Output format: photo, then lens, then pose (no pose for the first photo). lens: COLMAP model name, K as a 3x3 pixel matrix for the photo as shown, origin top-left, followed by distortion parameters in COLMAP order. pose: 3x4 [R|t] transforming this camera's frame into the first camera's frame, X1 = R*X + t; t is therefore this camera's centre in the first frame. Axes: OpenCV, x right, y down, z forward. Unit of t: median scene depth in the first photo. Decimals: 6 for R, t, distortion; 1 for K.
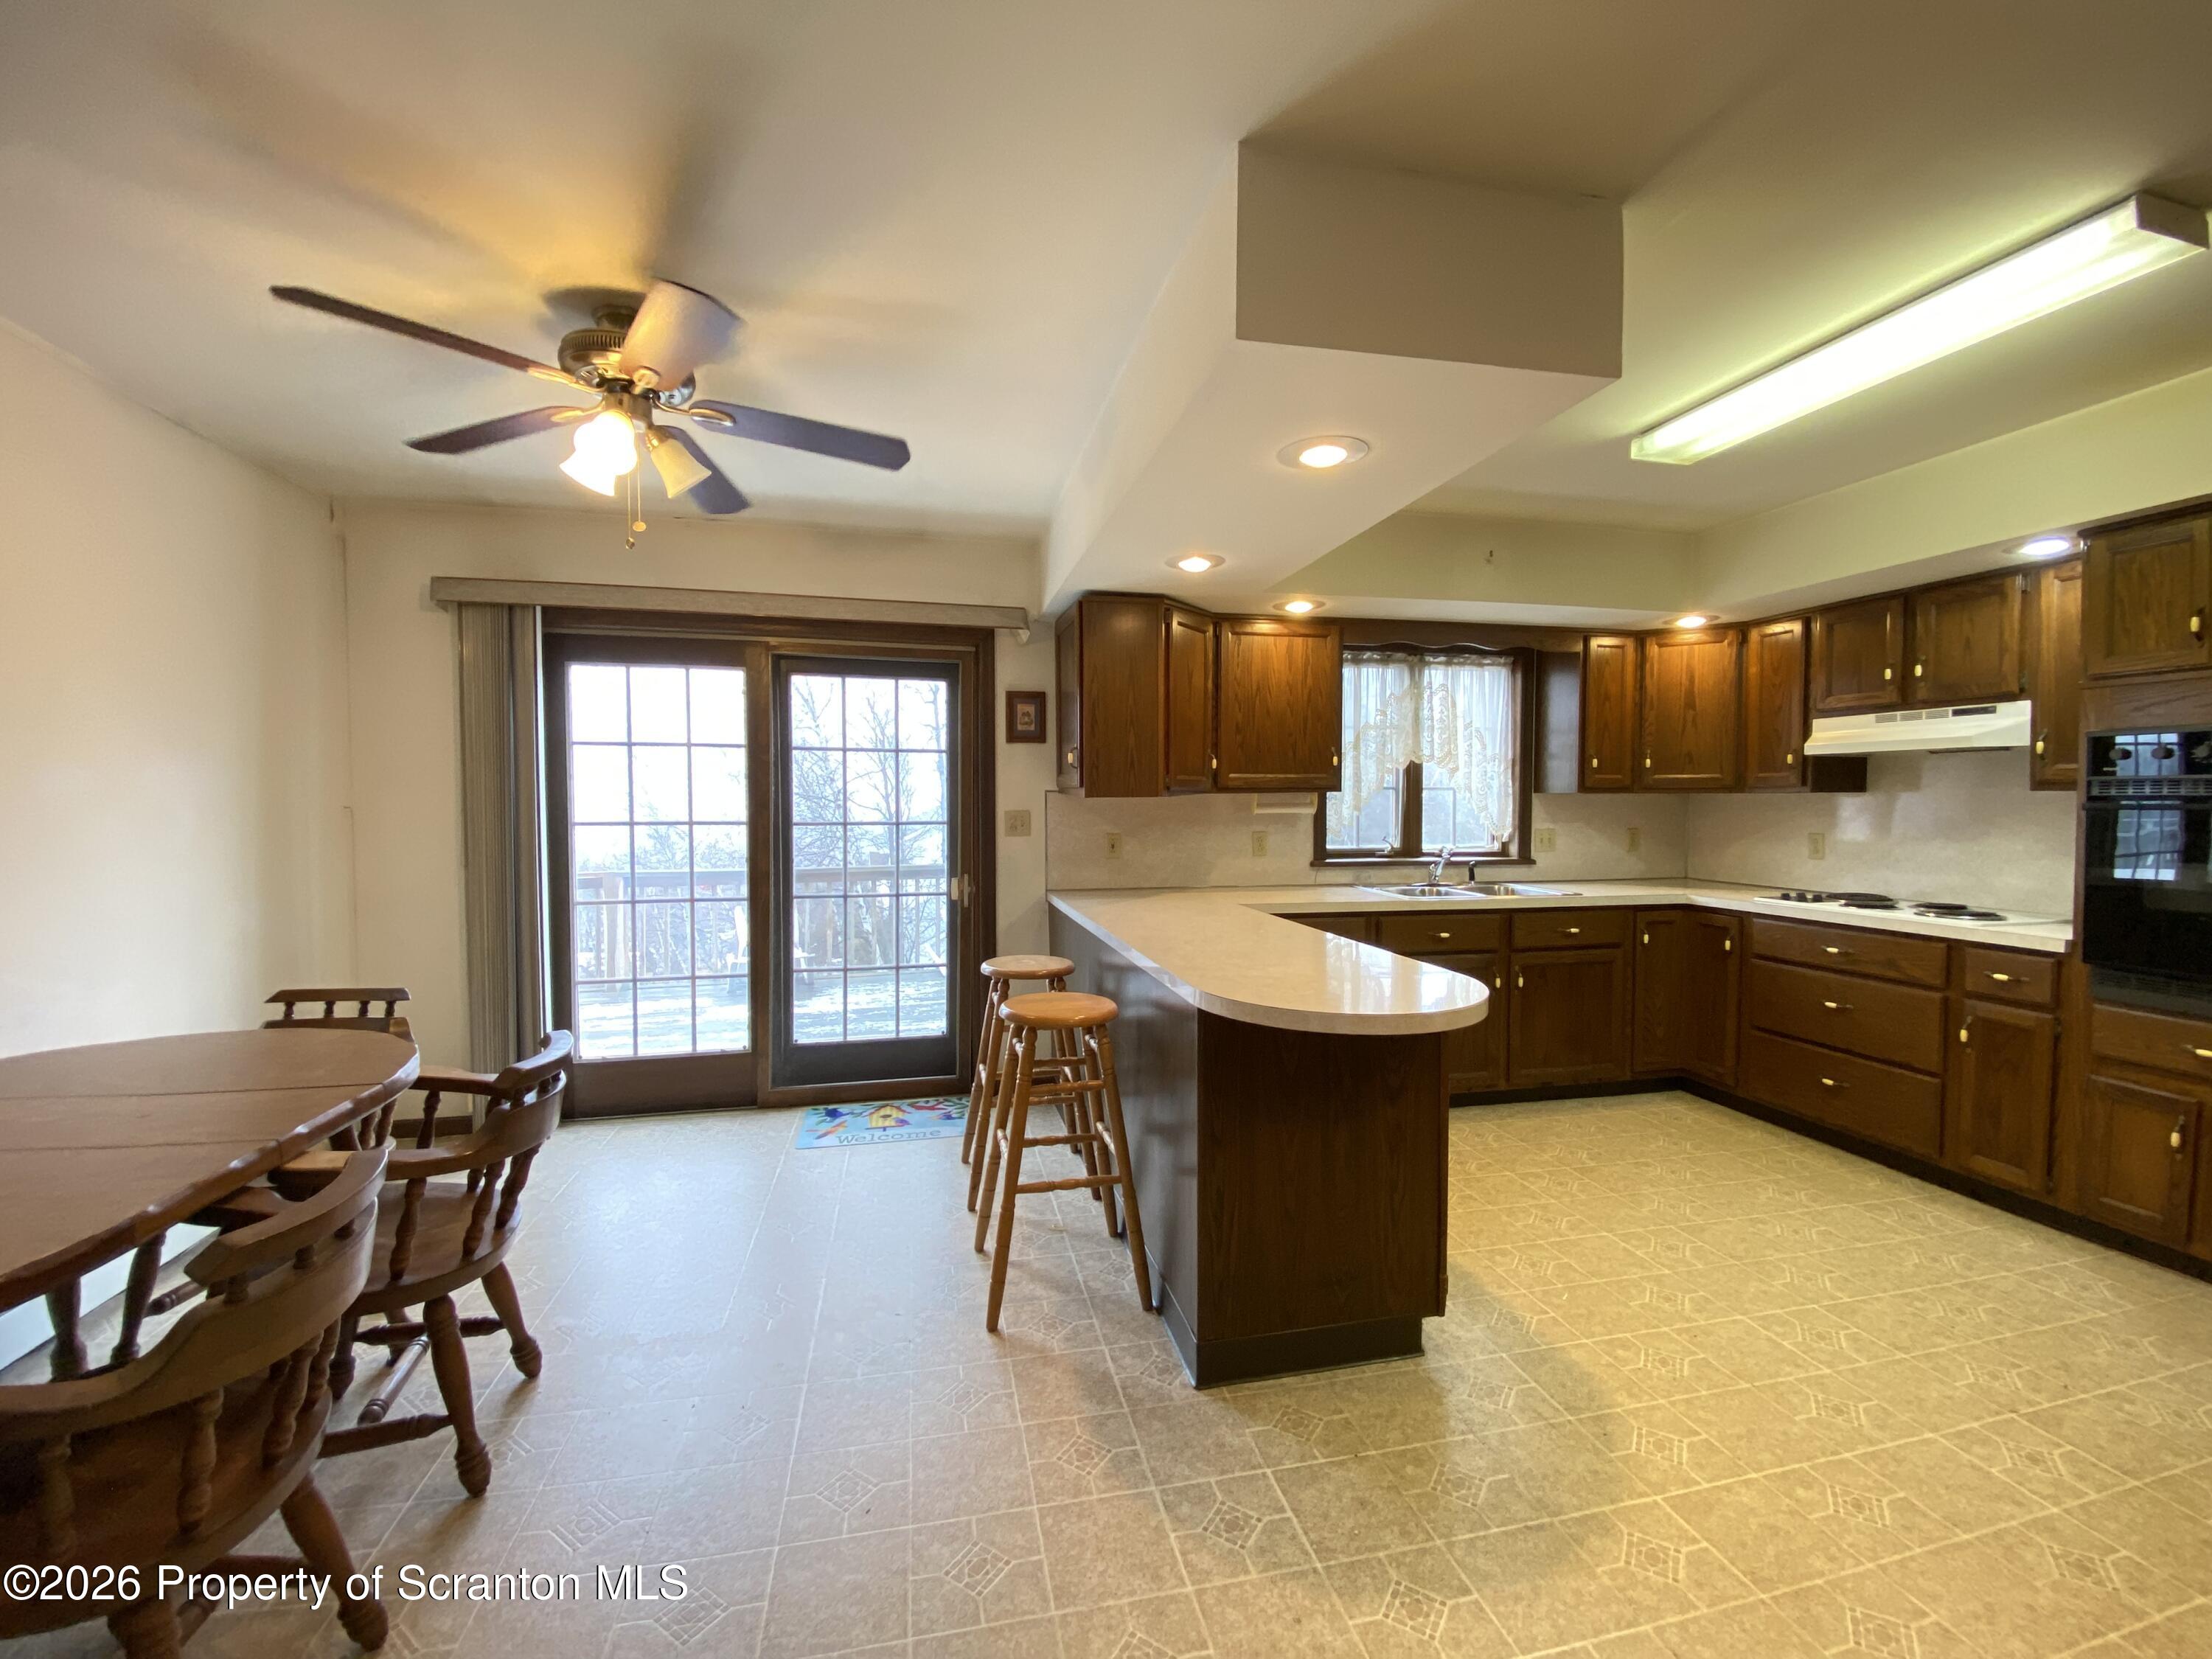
lens RADIAL K [[905.3, 0, 1099.2], [0, 905.3, 812.2], [0, 0, 1]] dist [0.003123, -0.014179]
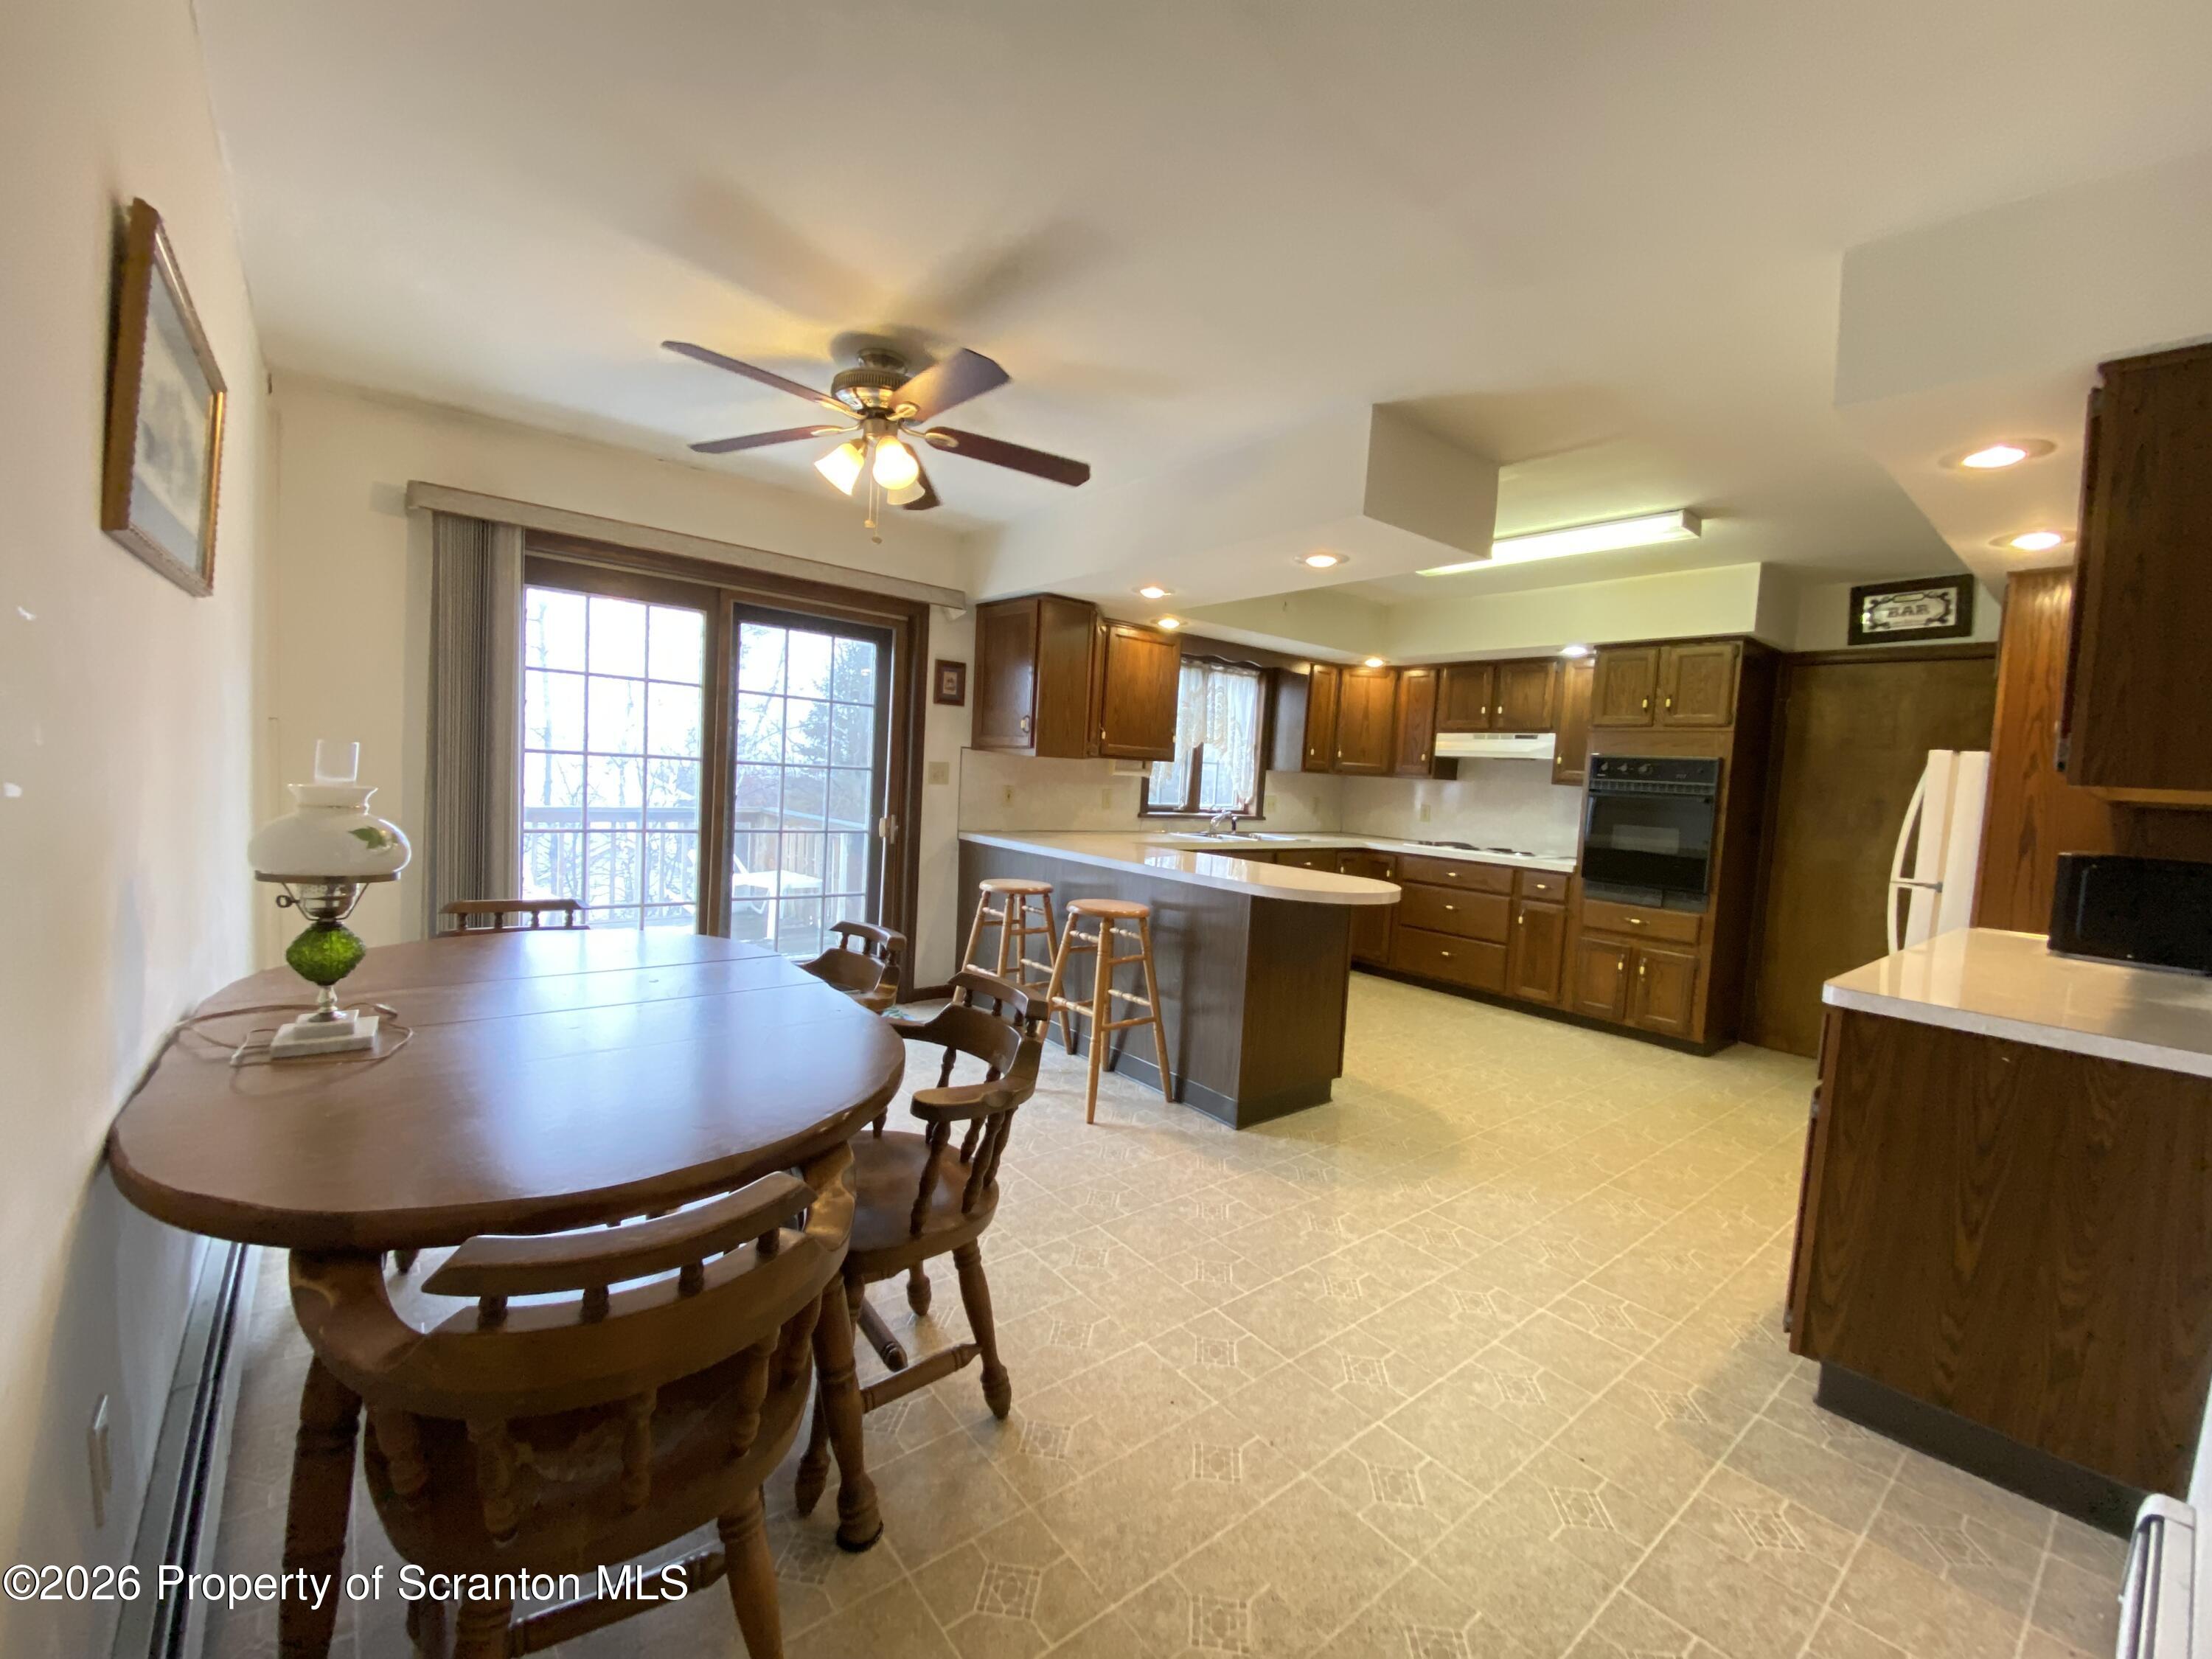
lens RADIAL K [[905.3, 0, 1089.5], [0, 905.3, 818.2], [0, 0, 1]] dist [0.003123, -0.014179]
pose [[0.891978, 0.028946, 0.451152, -0.467844], [-0.052432, 0.997837, 0.039642, 0.015071], [-0.449029, -0.059015, 0.891566, -0.158374]]
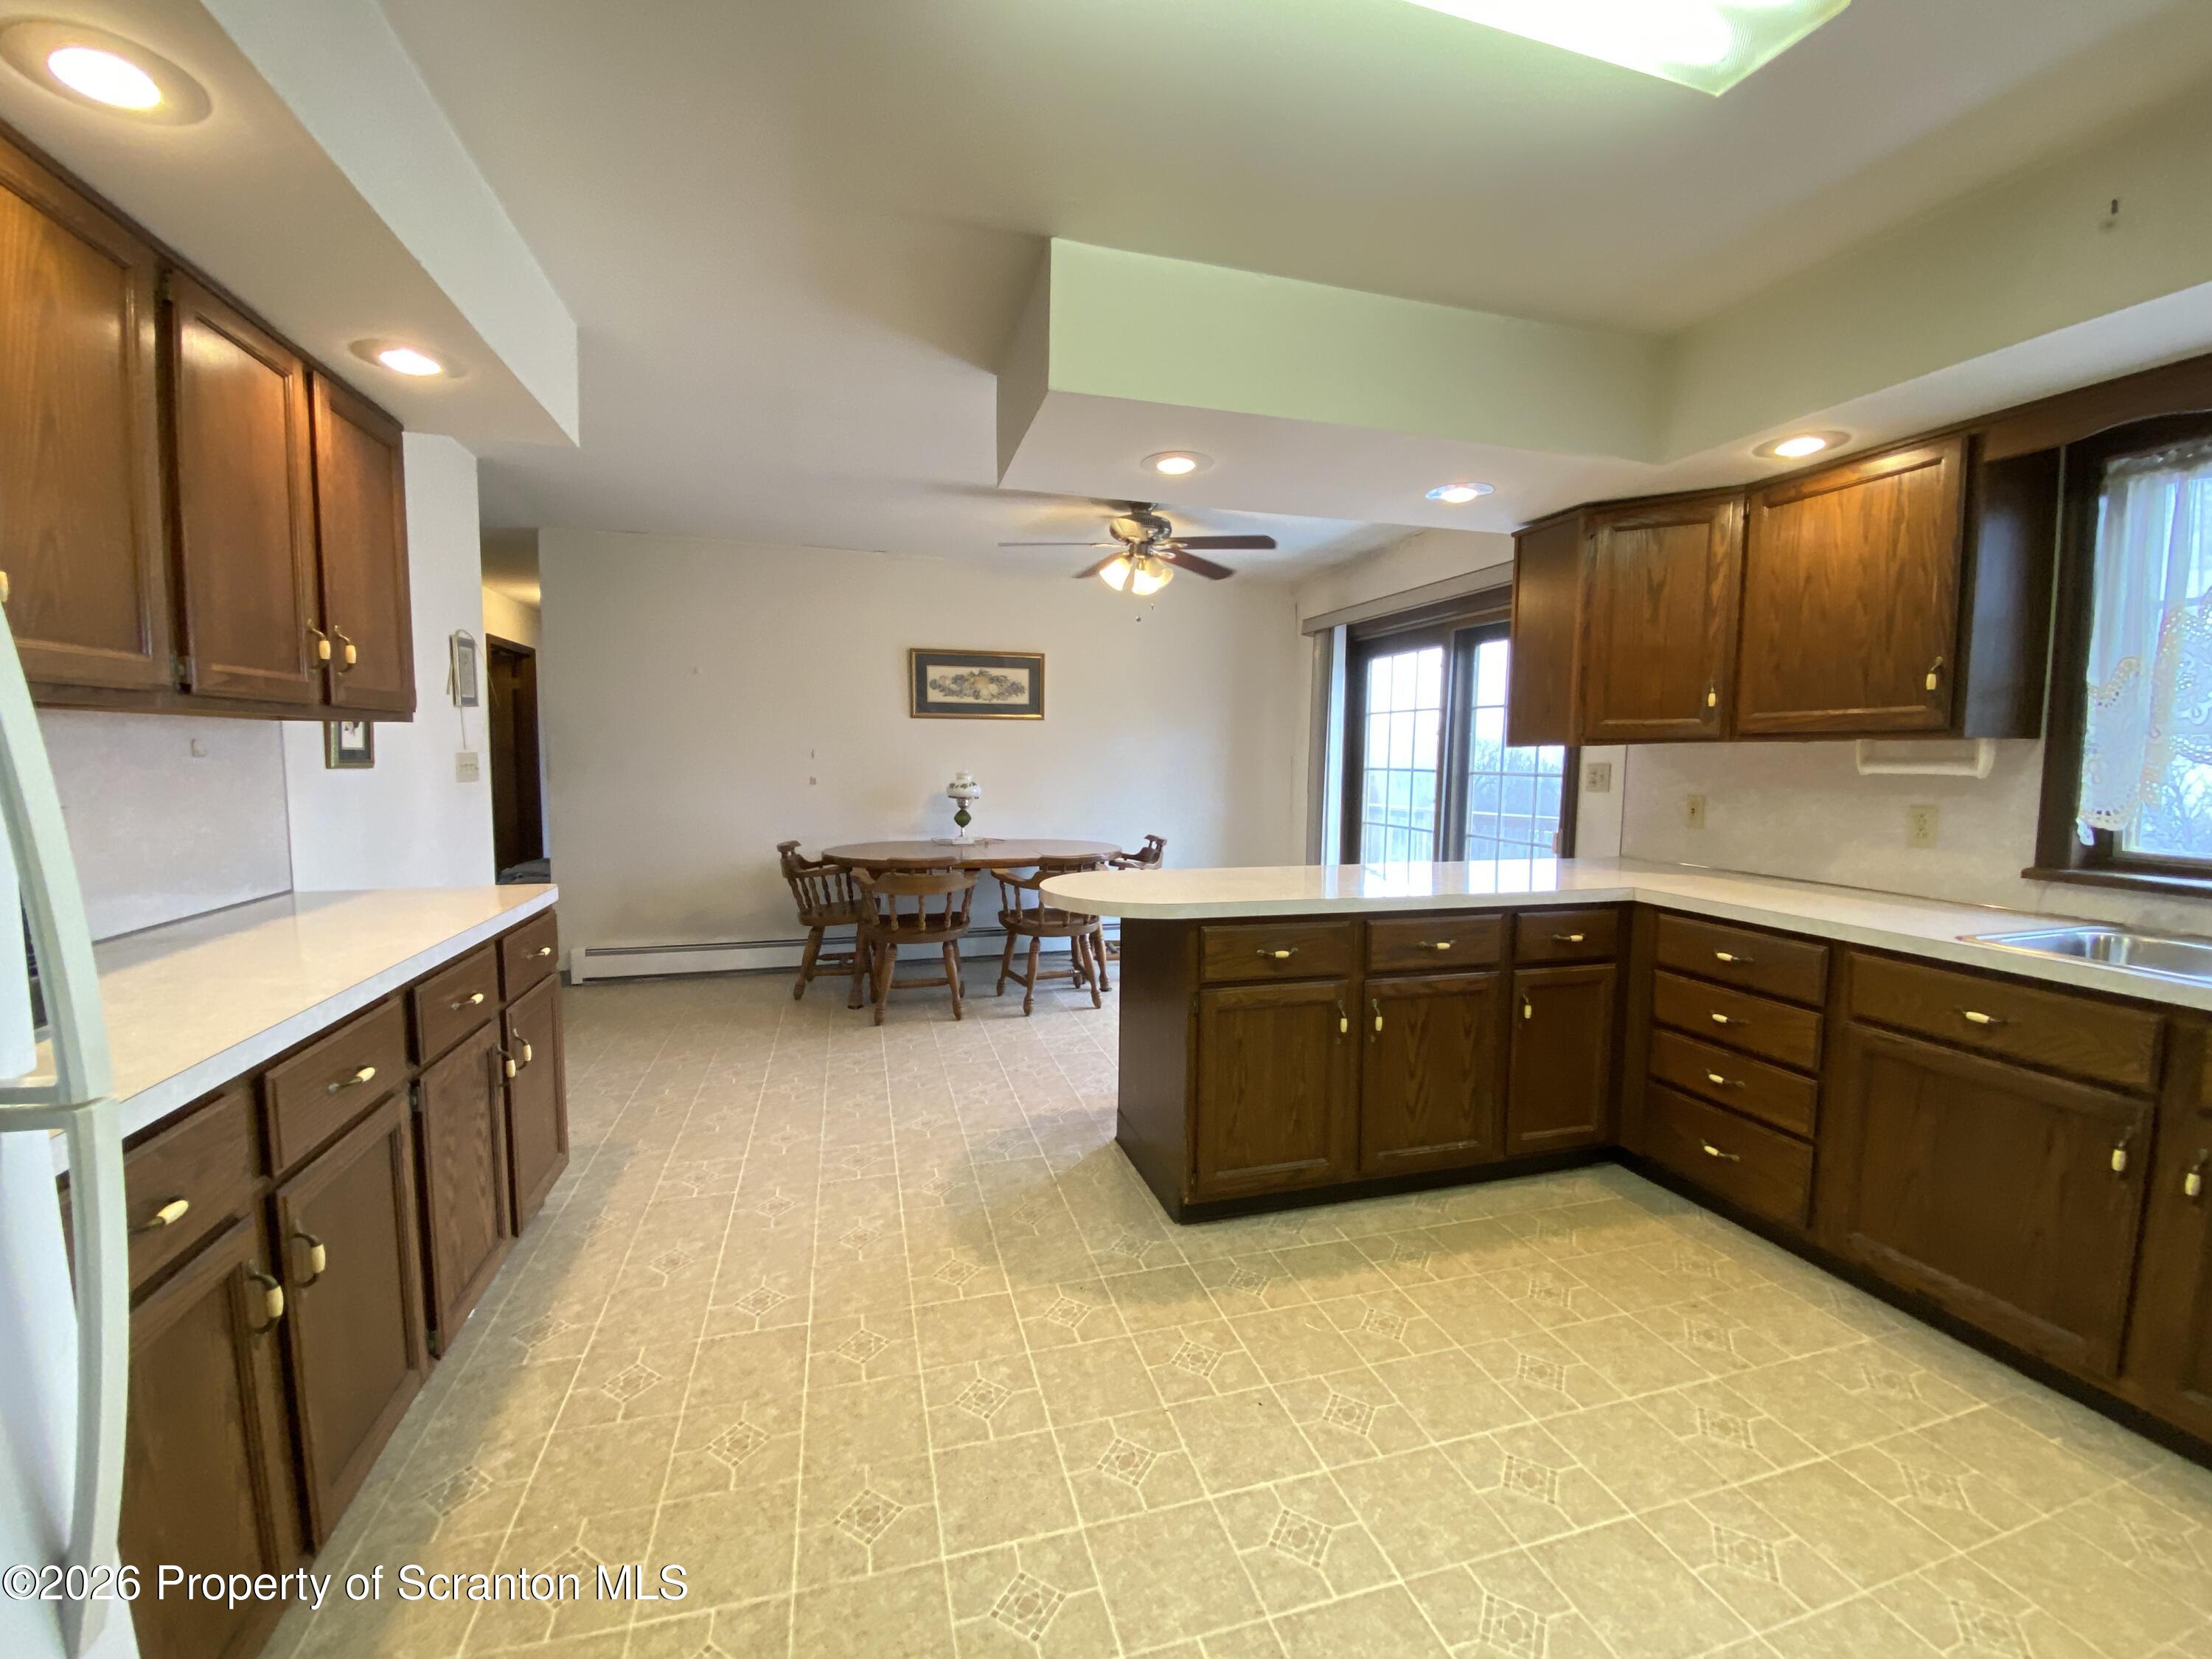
lens RADIAL K [[905.3, 0, 1084.5], [0, 905.3, 826.6], [0, 0, 1]] dist [0.003123, -0.014179]
pose [[0.050384, 0.080057, -0.995516, 0.818283], [-0.031294, 0.996419, 0.078545, 0.006154], [0.998239, 0.027197, 0.052709, 0.454283]]
